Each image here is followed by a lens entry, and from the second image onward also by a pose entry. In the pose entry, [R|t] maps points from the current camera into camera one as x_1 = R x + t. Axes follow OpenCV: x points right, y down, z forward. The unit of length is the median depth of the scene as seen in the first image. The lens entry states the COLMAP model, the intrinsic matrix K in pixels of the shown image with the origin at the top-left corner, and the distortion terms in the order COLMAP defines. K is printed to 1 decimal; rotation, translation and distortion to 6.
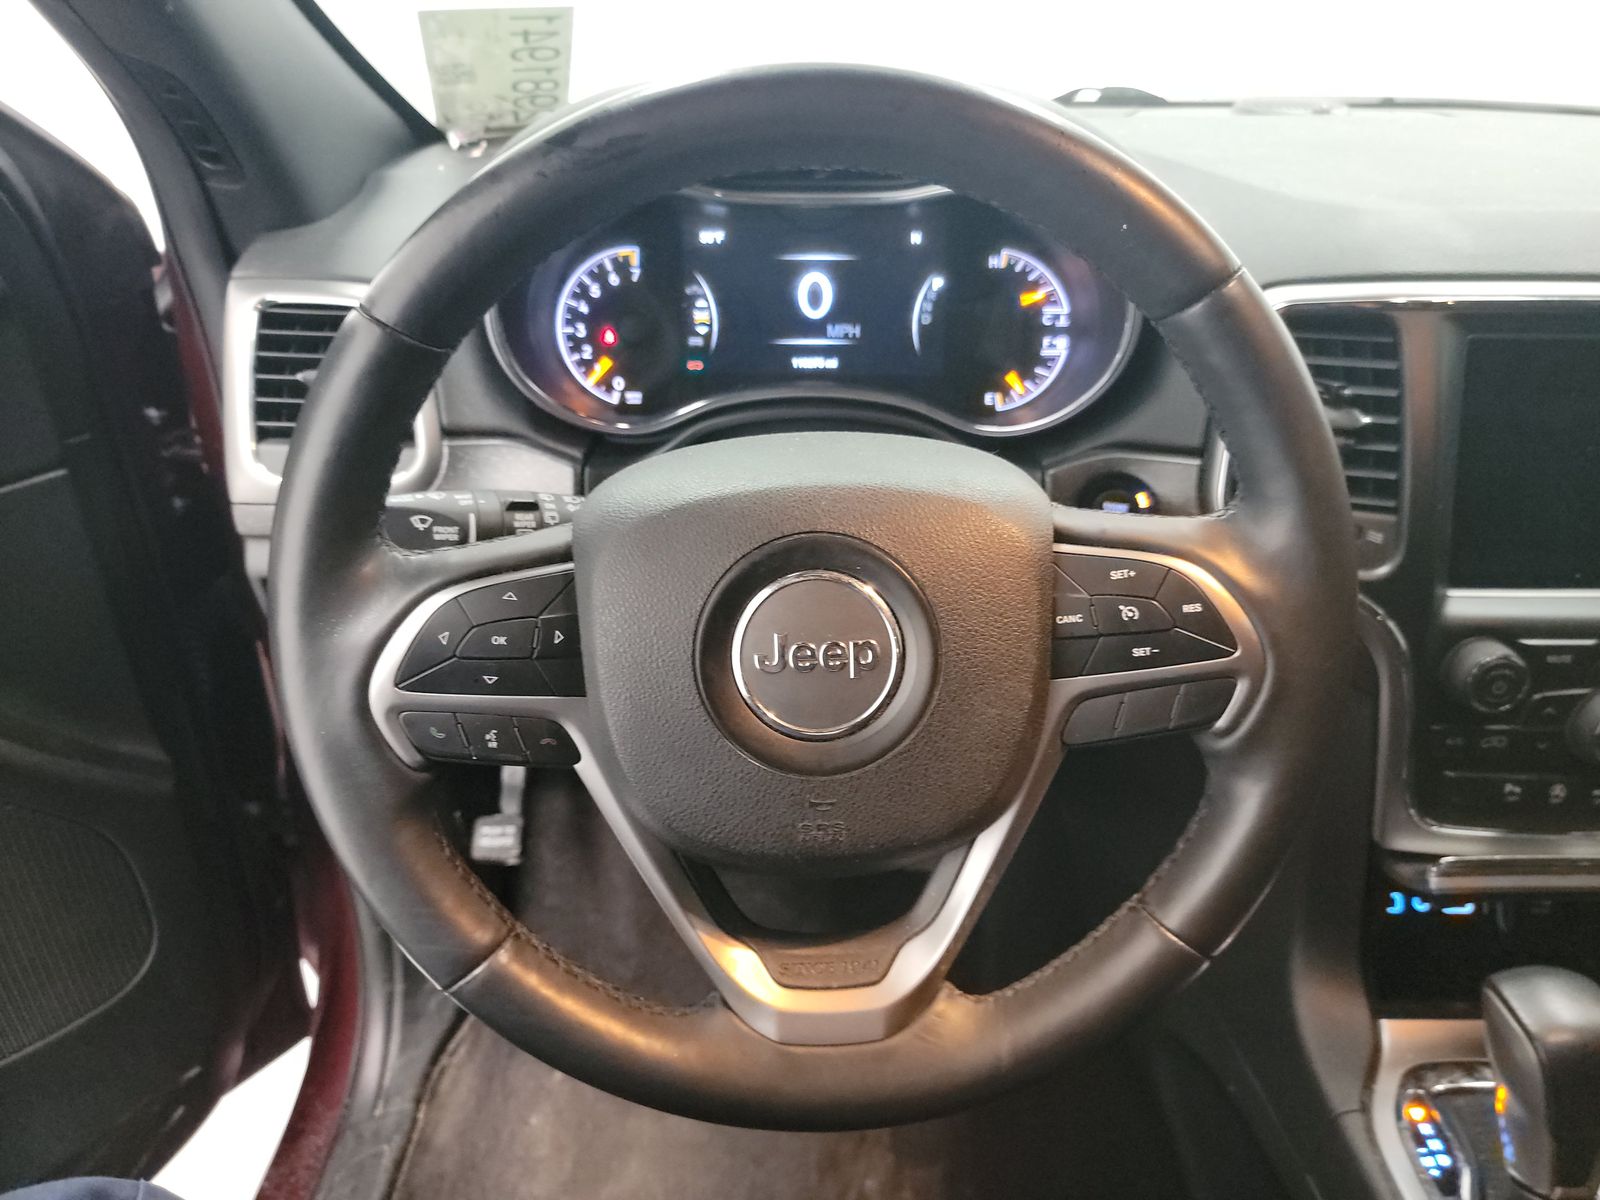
lens RADIAL K [[1129.2, 0, 834.0], [0, 1129.2, 595.0], [0, 0, 1]] dist [0.039667, -0.022119]
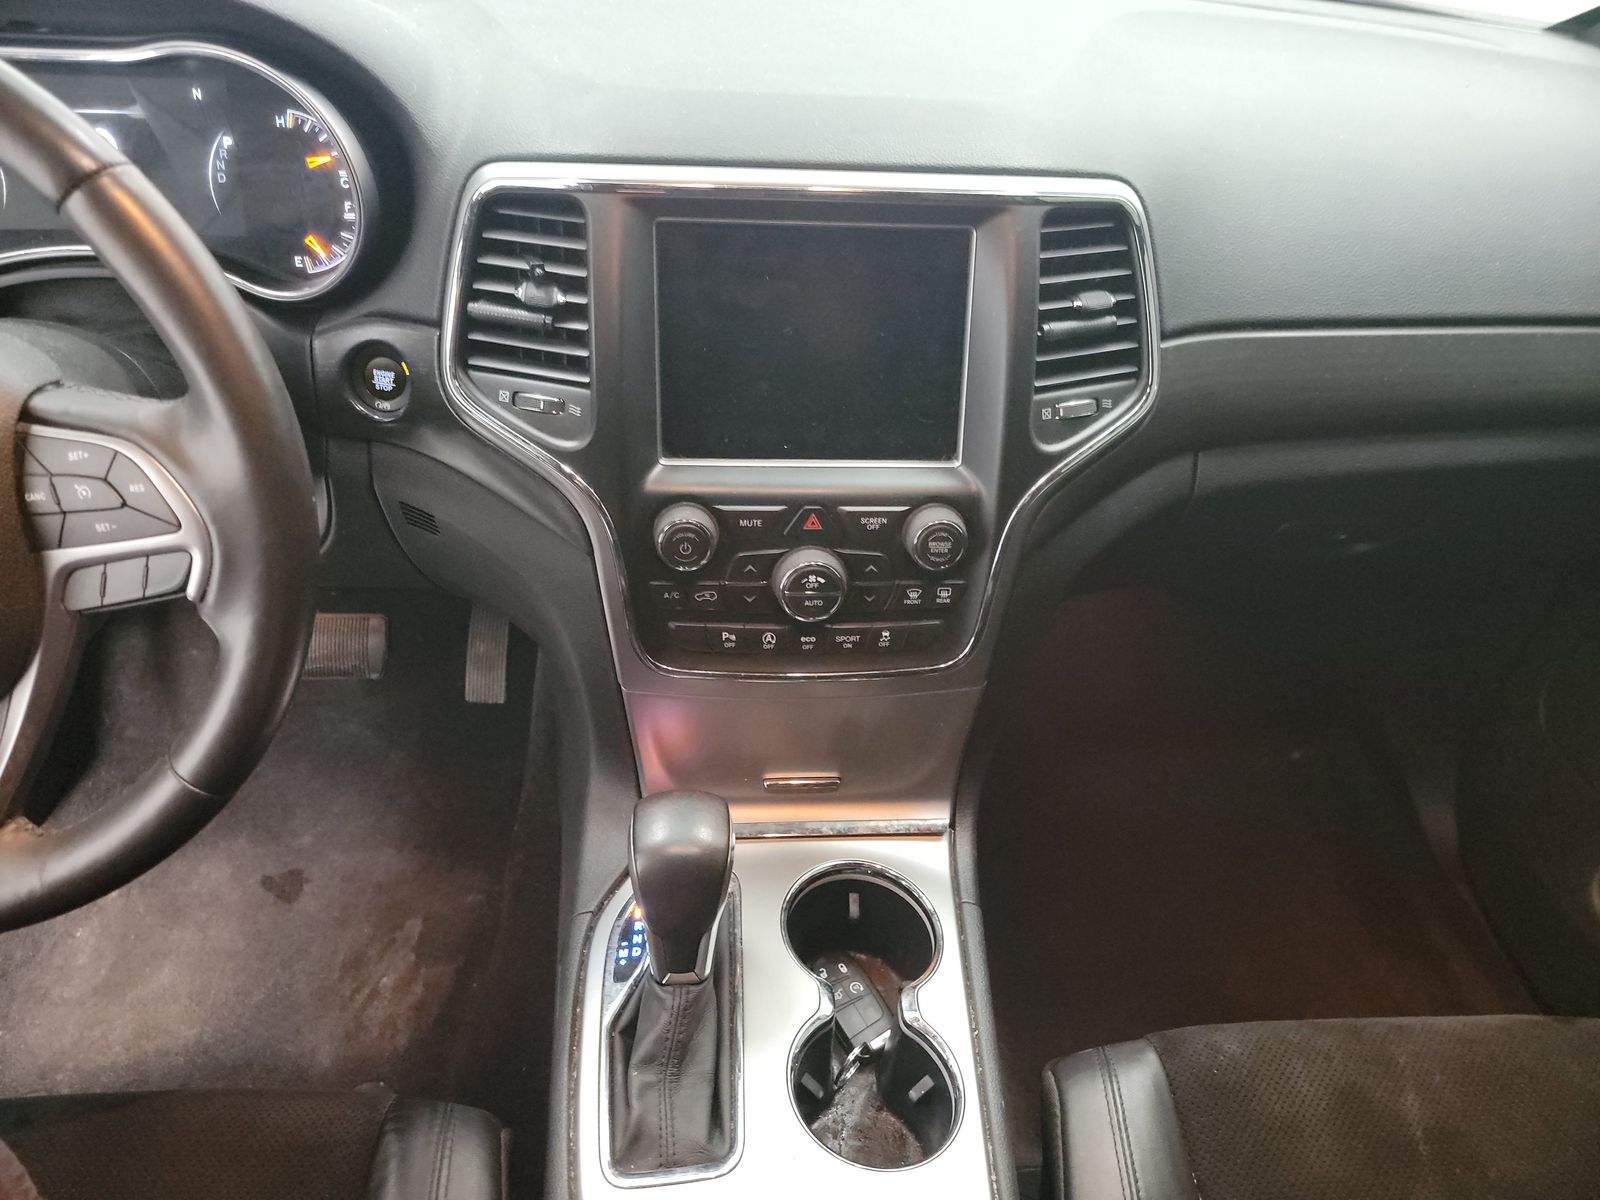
lens RADIAL K [[1129.2, 0, 797.4], [0, 1129.2, 587.0], [0, 0, 1]] dist [0.039667, -0.022119]
pose [[0.998427, 0.001172, 0.056057, 0.535855], [-0.009266, 0.989485, 0.144340, -0.035643], [-0.055298, -0.144632, 0.987939, -0.084044]]
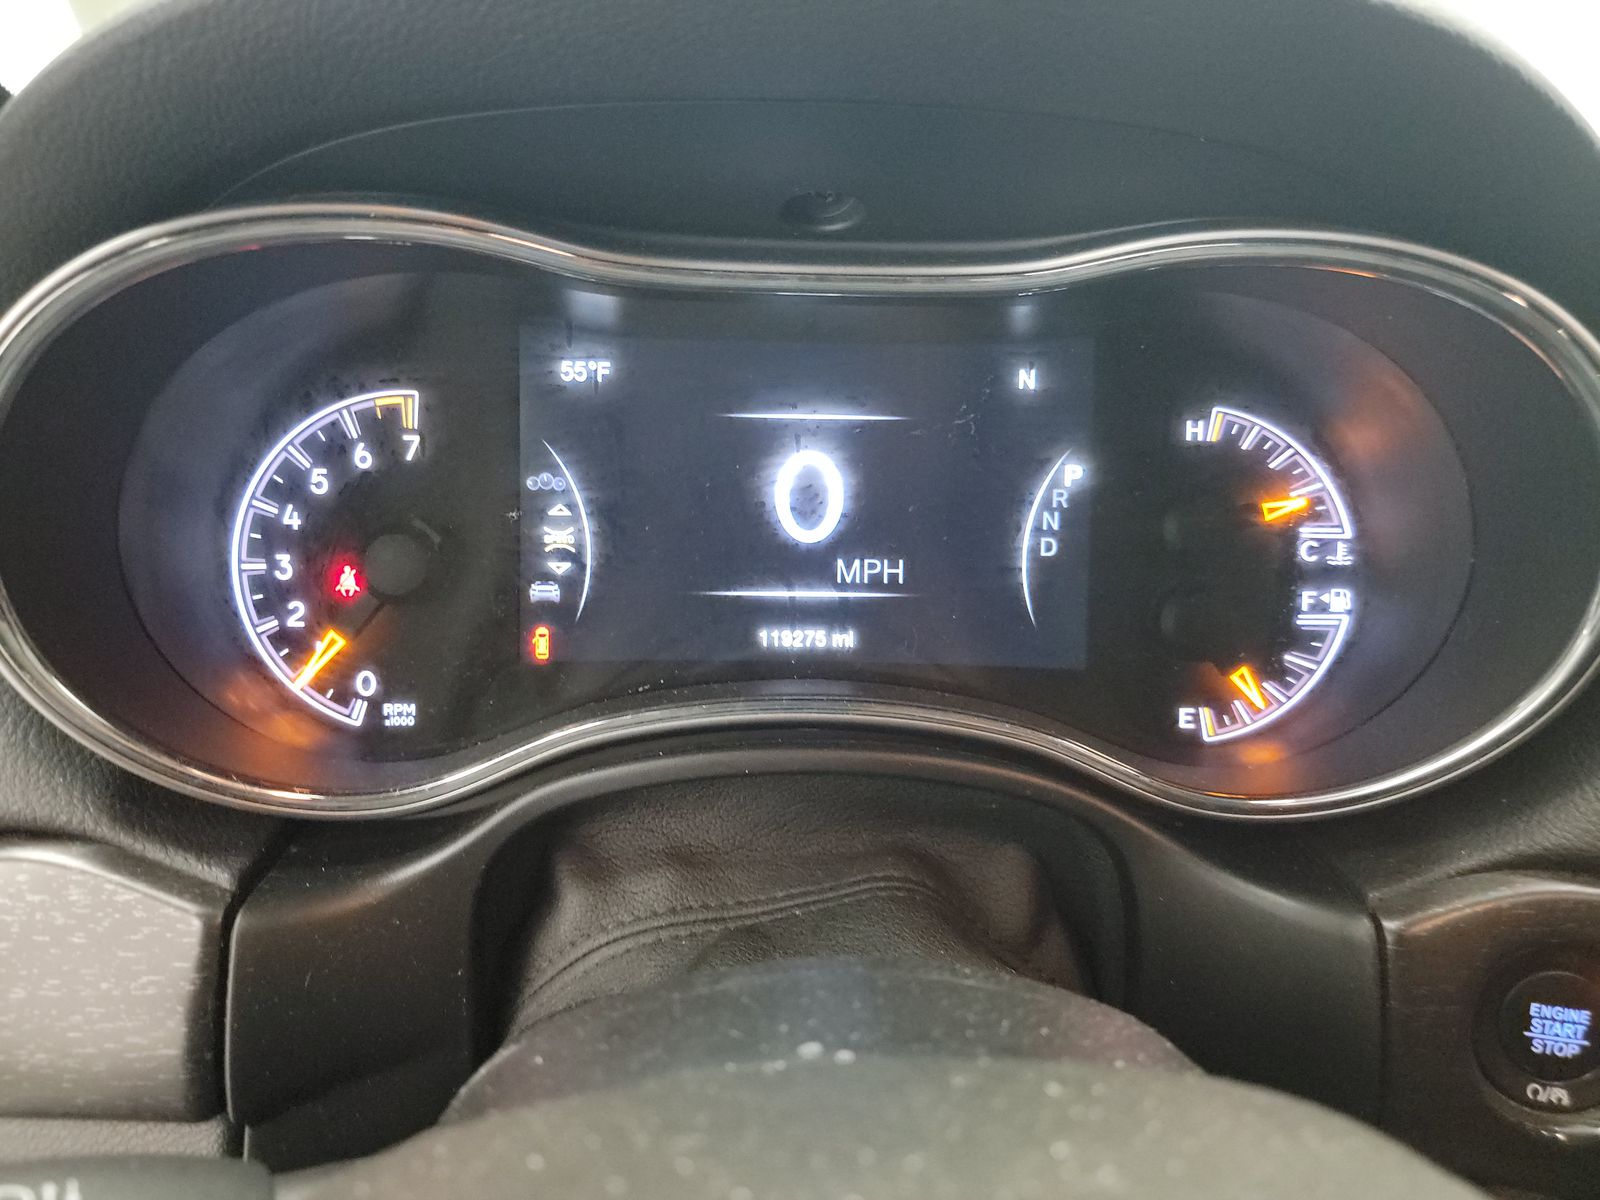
lens RADIAL K [[1129.2, 0, 802.5], [0, 1129.2, 588.9], [0, 0, 1]] dist [0.039667, -0.022119]
pose [[0.998532, 0.005656, 0.053869, -0.043888], [0.003757, 0.984906, -0.173051, -0.147775], [-0.054035, 0.172999, 0.983439, 0.554095]]
